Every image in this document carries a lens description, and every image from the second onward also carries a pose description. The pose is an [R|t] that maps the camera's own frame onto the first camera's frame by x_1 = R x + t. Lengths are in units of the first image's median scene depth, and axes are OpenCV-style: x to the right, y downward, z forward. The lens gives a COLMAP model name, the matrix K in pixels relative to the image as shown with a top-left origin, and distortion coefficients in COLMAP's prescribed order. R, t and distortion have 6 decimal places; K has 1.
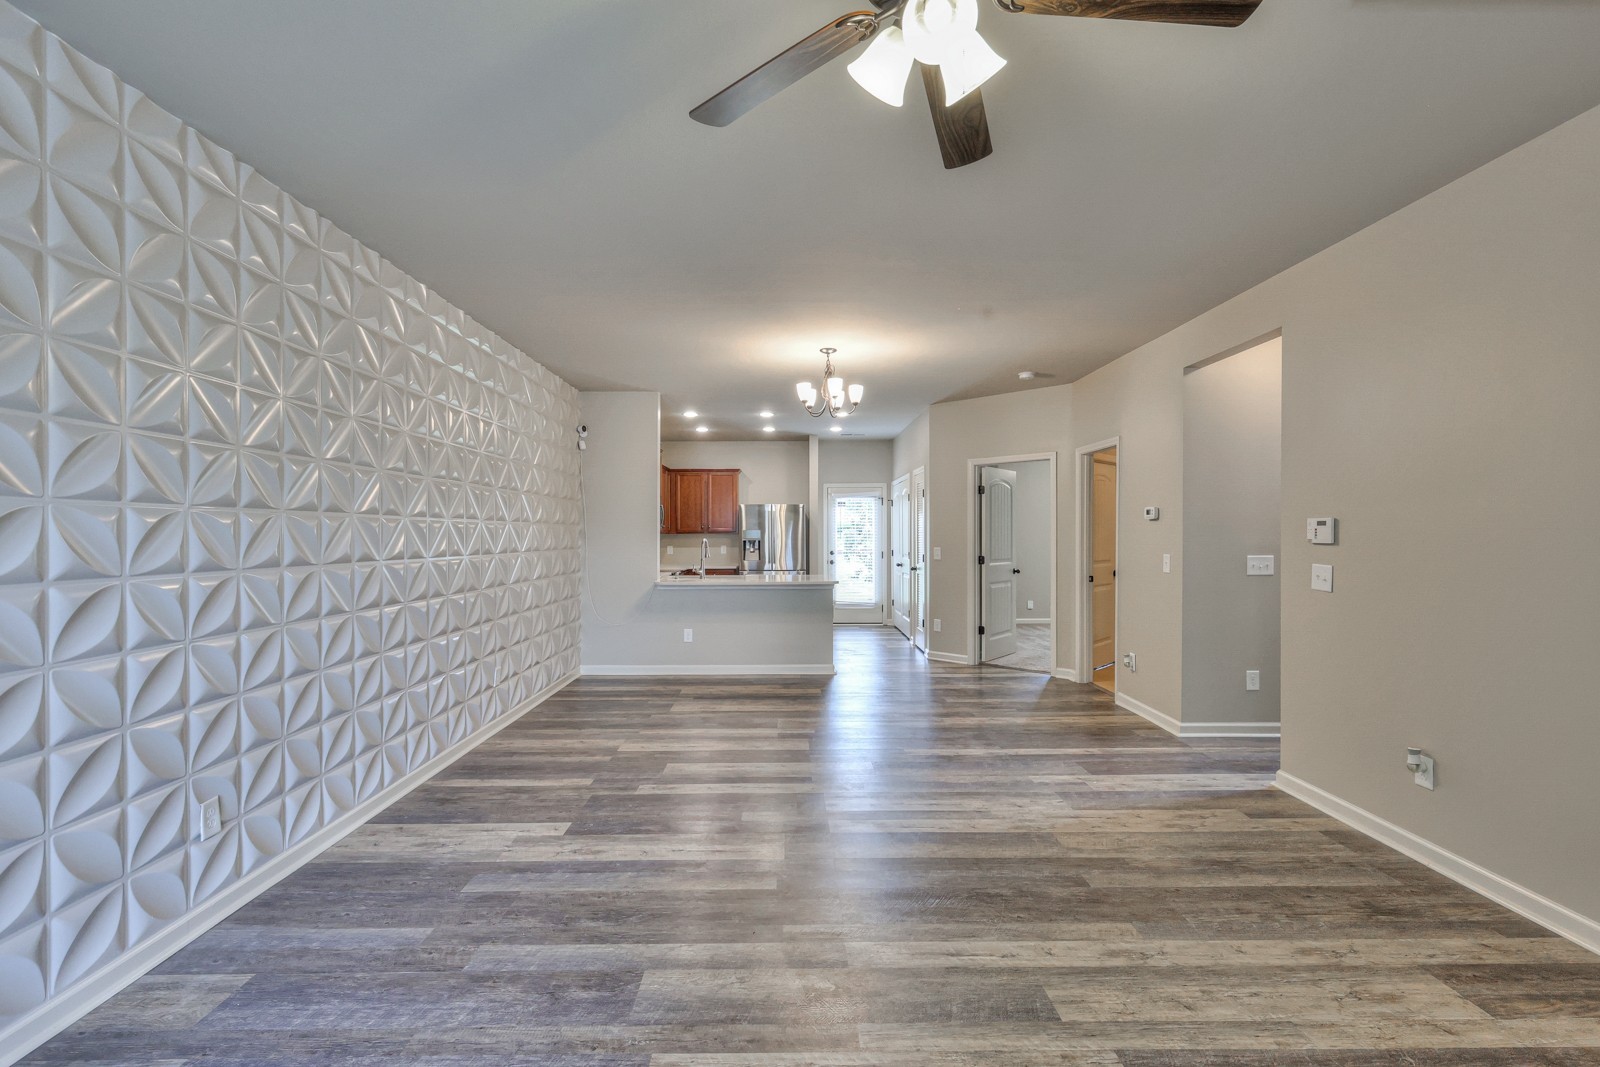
lens RADIAL K [[711.6, 0, 794.2], [0, 711.6, 542.3], [0, 0, 1]] dist [0.006390, -0.000081]
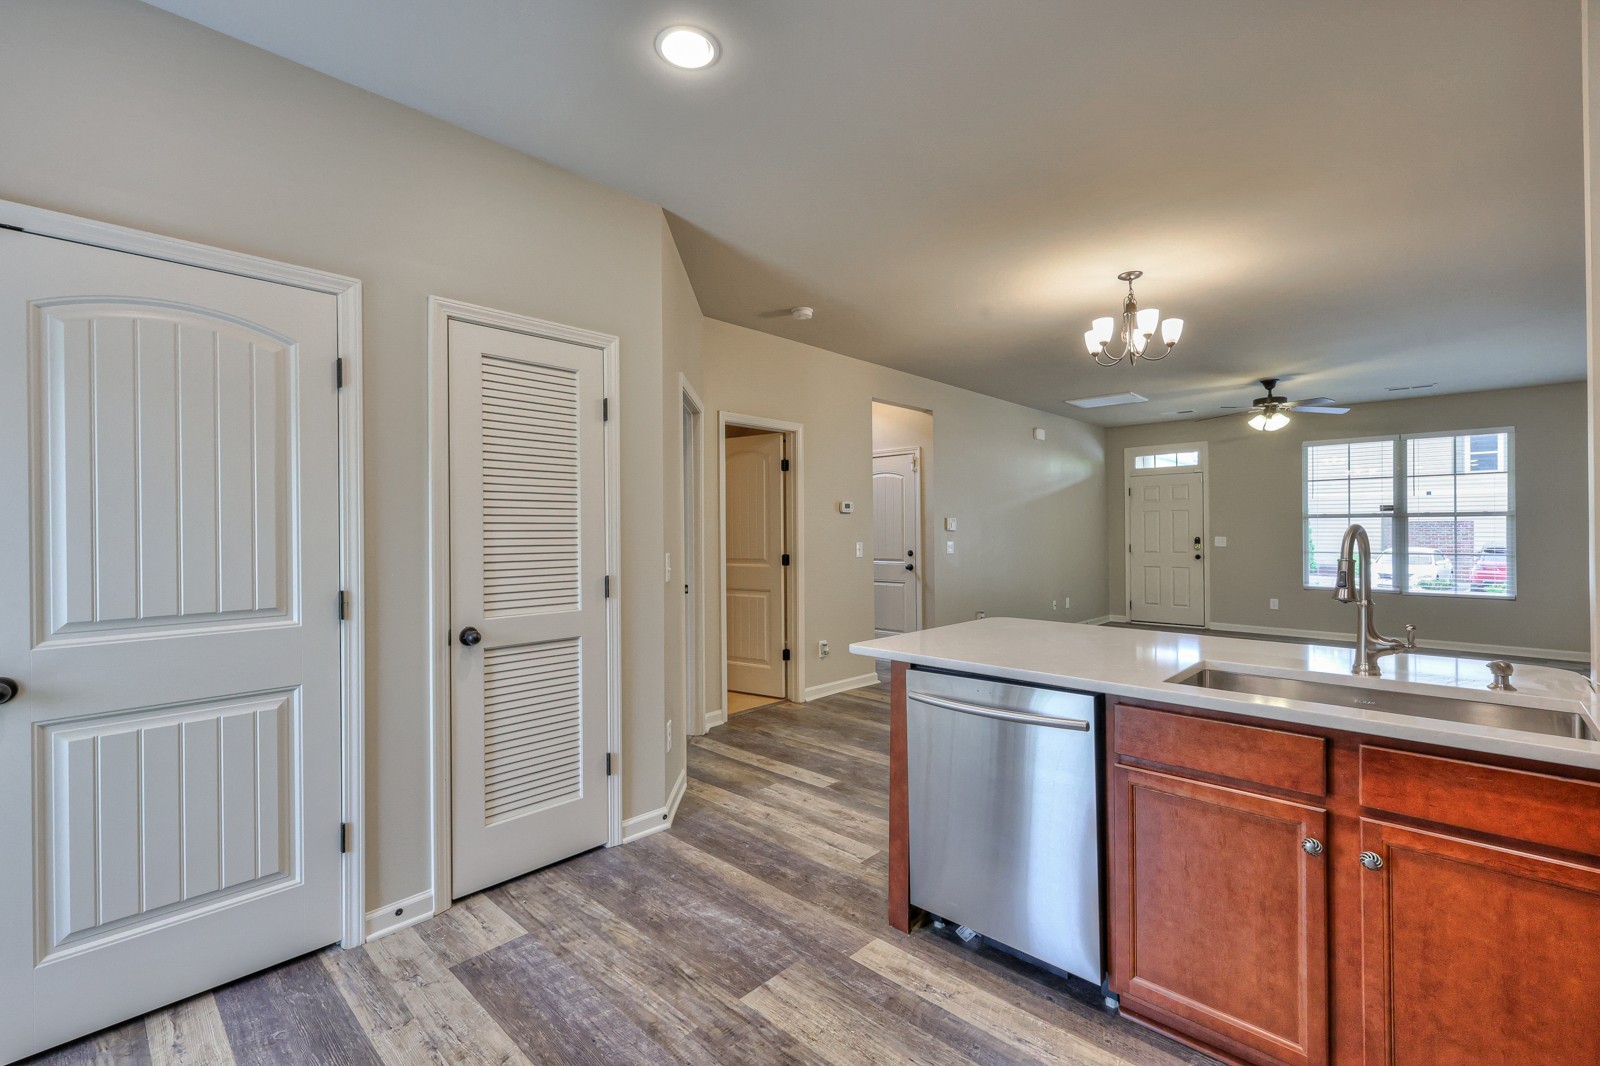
lens RADIAL K [[697.8, 0, 803.1], [0, 697.8, 532.2], [0, 0, 1]] dist [0.000021, 0.000599]
pose [[-0.722237, 0.002231, 0.691642, -0.326363], [0.012685, 0.999869, 0.010021, -0.020084], [-0.691529, 0.016011, -0.722171, 2.823257]]
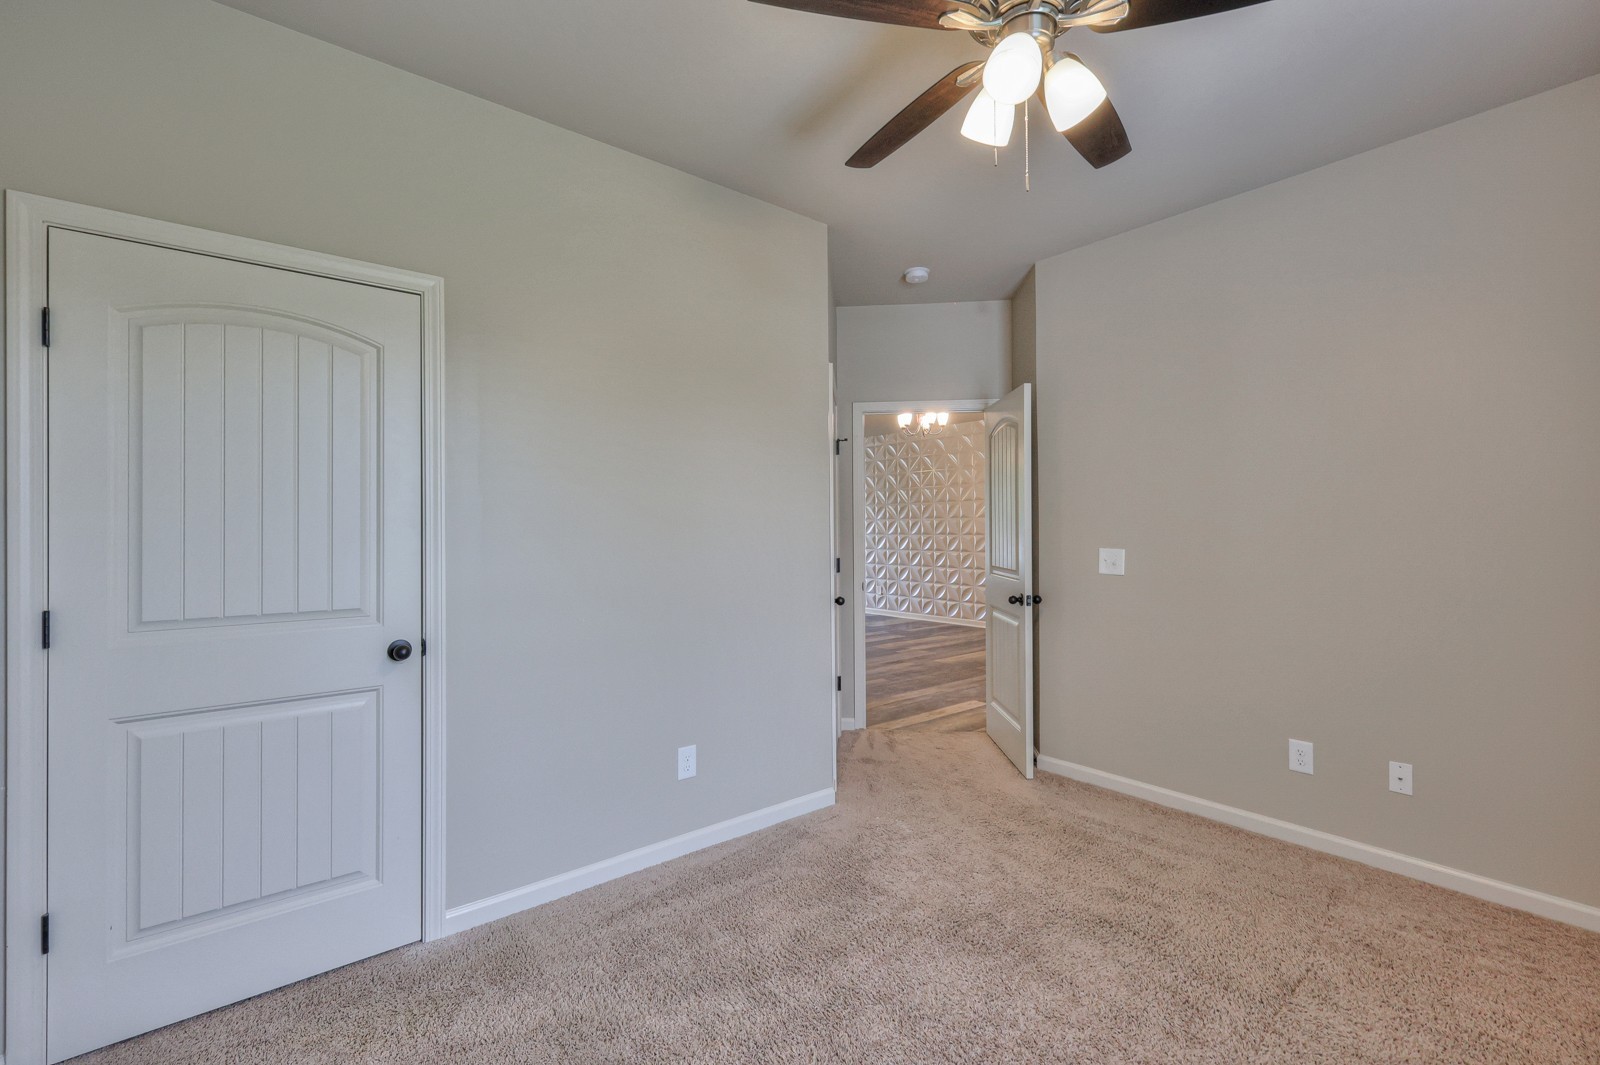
lens RADIAL K [[697.8, 0, 803.1], [0, 697.8, 531.7], [0, 0, 1]] dist [0.000021, 0.000599]
pose [[-0.775823, 0.007617, -0.630905, 1.747283], [-0.002201, 0.999888, 0.014778, -0.029609], [0.630947, 0.012854, -0.775719, 2.996682]]
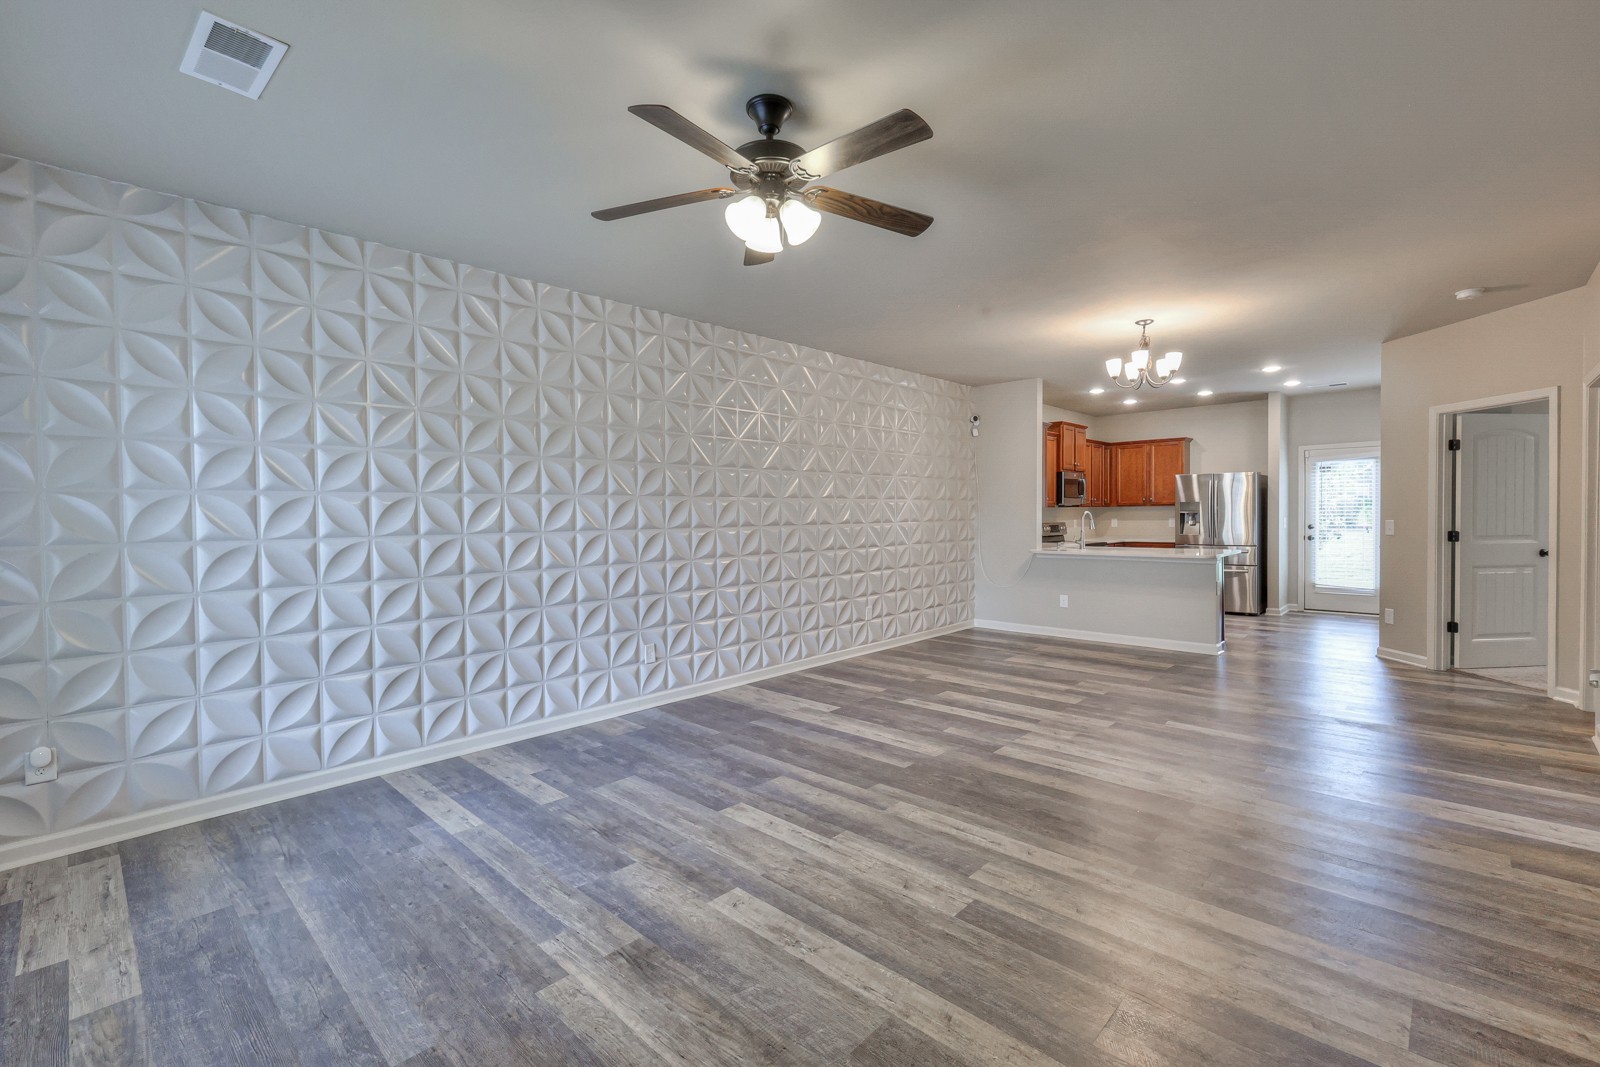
lens RADIAL K [[697.8, 0, 803.1], [0, 697.8, 532.7], [0, 0, 1]] dist [0.000021, 0.000599]
pose [[0.720703, 0.013643, -0.693110, 0.602140], [0.002197, 0.999756, 0.021964, 0.006608], [0.693241, -0.017352, 0.720497, -0.069008]]
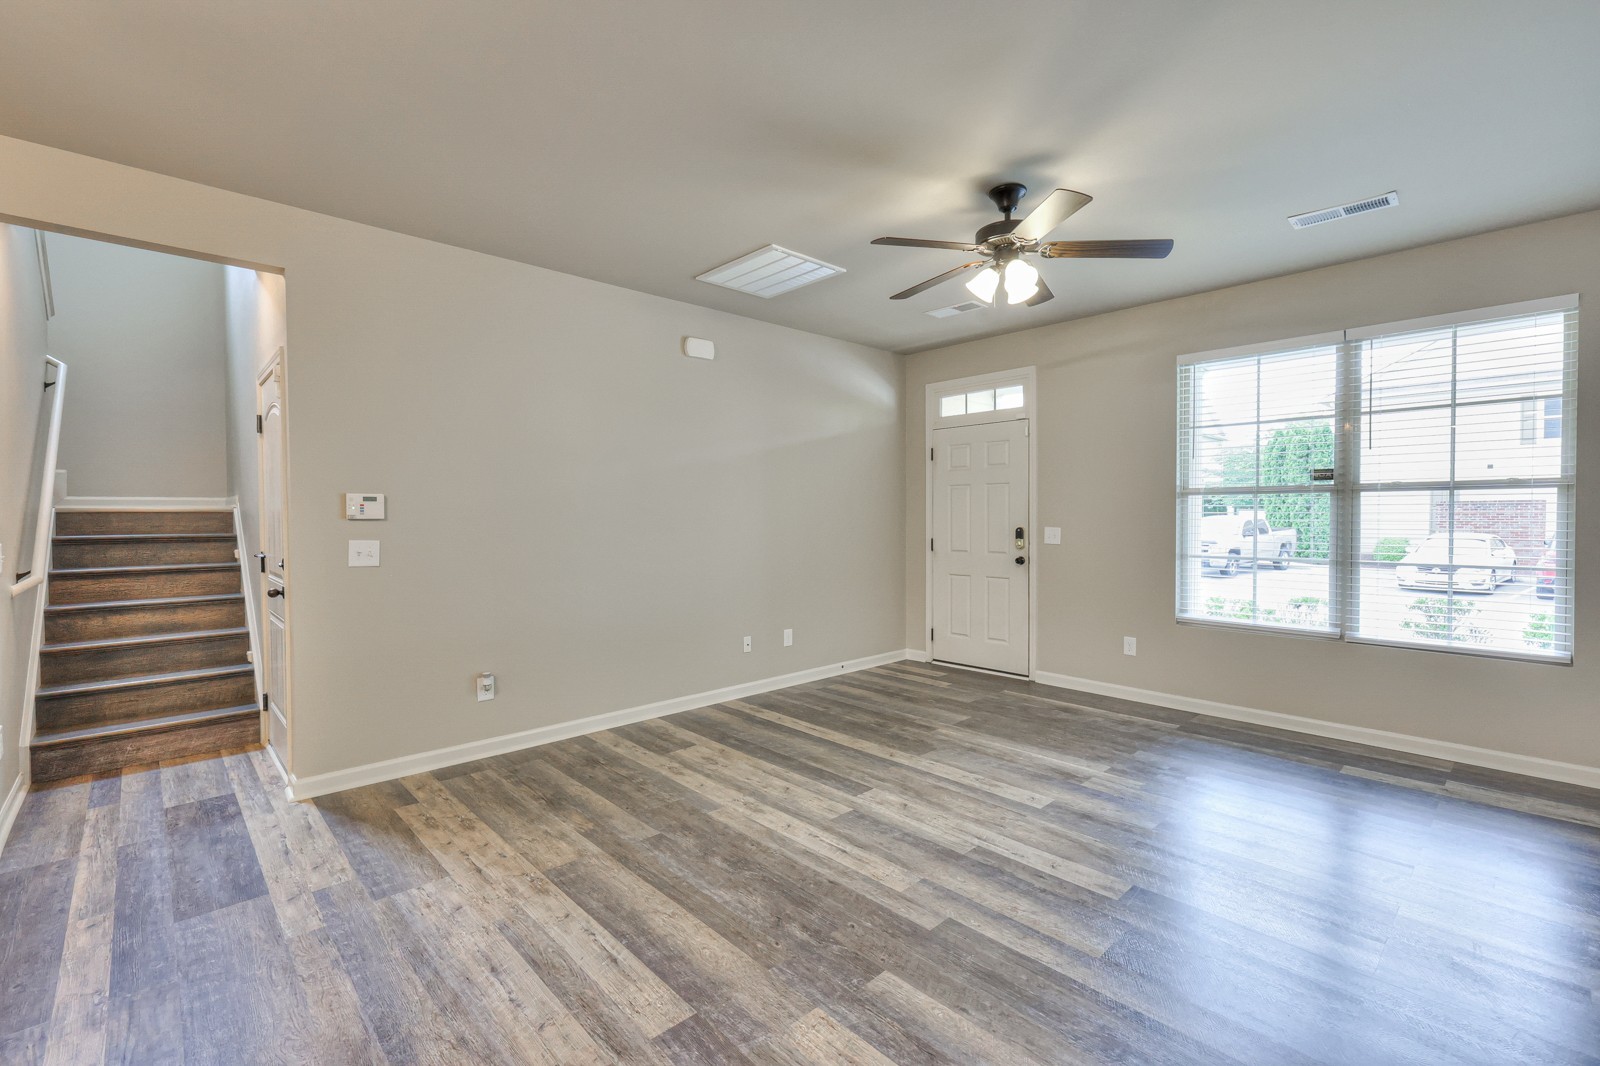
lens RADIAL K [[697.8, 0, 803.1], [0, 697.8, 532.2], [0, 0, 1]] dist [0.000021, 0.000599]
pose [[-0.682789, -0.014755, 0.730467, -0.400192], [0.013917, 0.999352, 0.033195, -0.004428], [-0.730483, 0.032832, -0.682141, 1.244411]]
